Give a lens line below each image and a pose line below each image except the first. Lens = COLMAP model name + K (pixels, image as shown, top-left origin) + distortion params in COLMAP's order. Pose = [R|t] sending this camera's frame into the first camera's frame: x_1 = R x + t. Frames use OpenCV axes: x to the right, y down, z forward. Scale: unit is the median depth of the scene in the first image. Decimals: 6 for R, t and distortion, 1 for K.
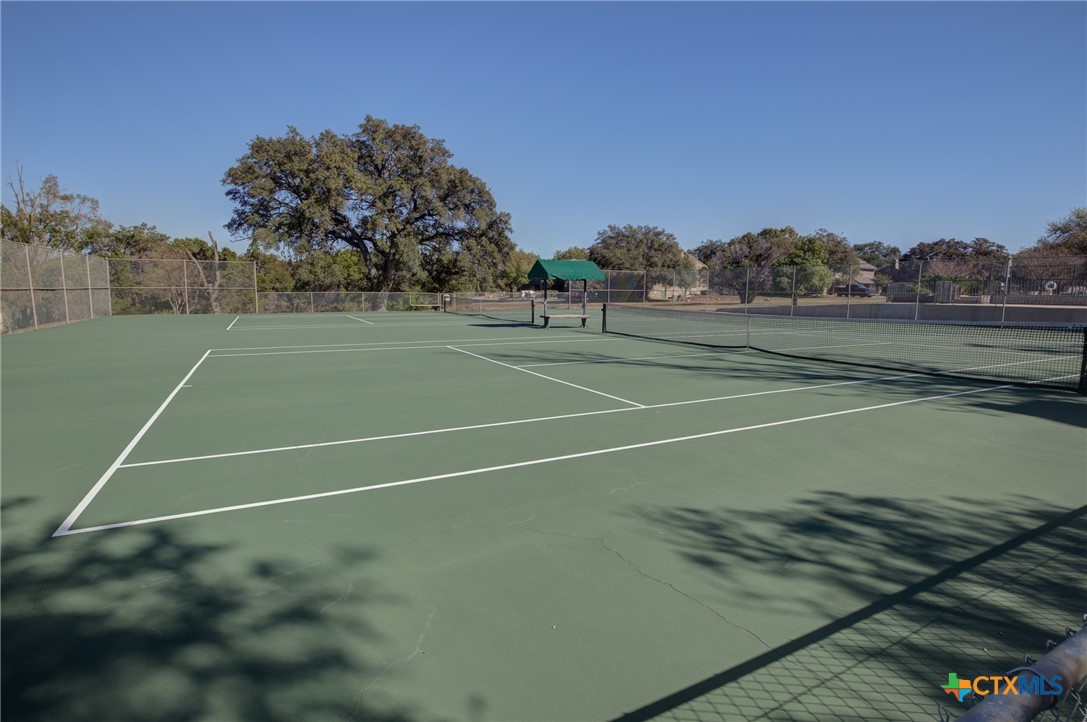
lens RADIAL K [[601.2, 0, 543.5], [0, 601.2, 361.0], [0, 0, 1]] dist [-0.000702, -0.000588]
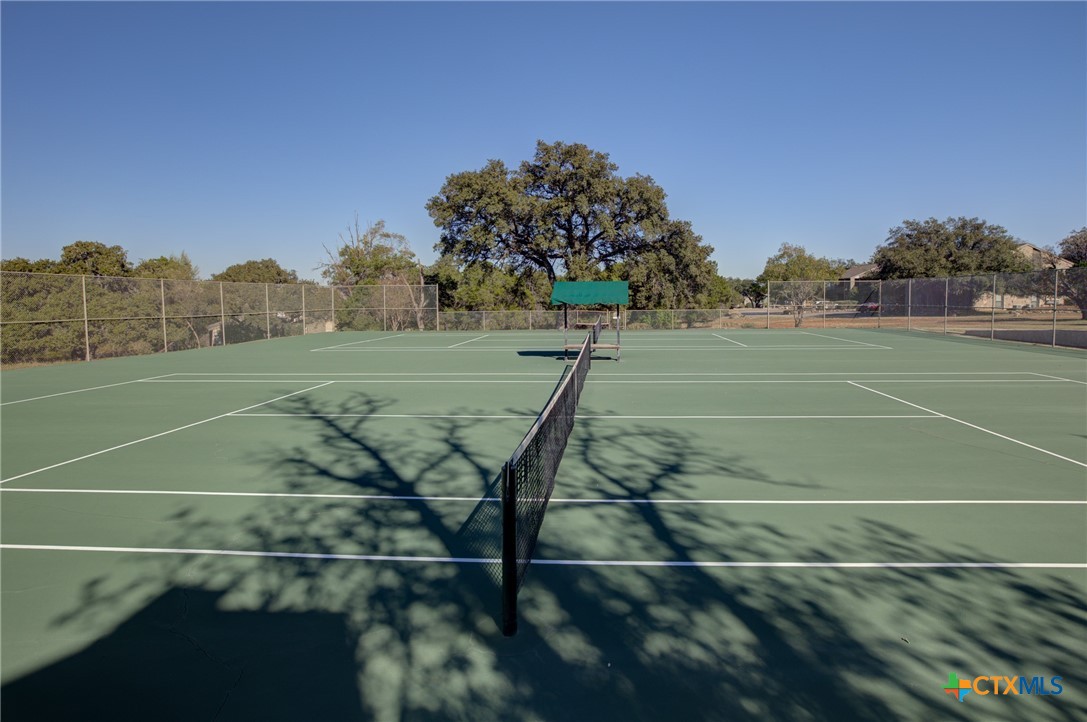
lens RADIAL K [[601.2, 0, 543.5], [0, 601.2, 361.0], [0, 0, 1]] dist [-0.000702, -0.000588]
pose [[0.856376, 0.037430, -0.514994, 0.125355], [-0.045968, 0.998936, -0.003837, -0.013841], [0.514302, 0.026959, 0.857185, 0.072070]]
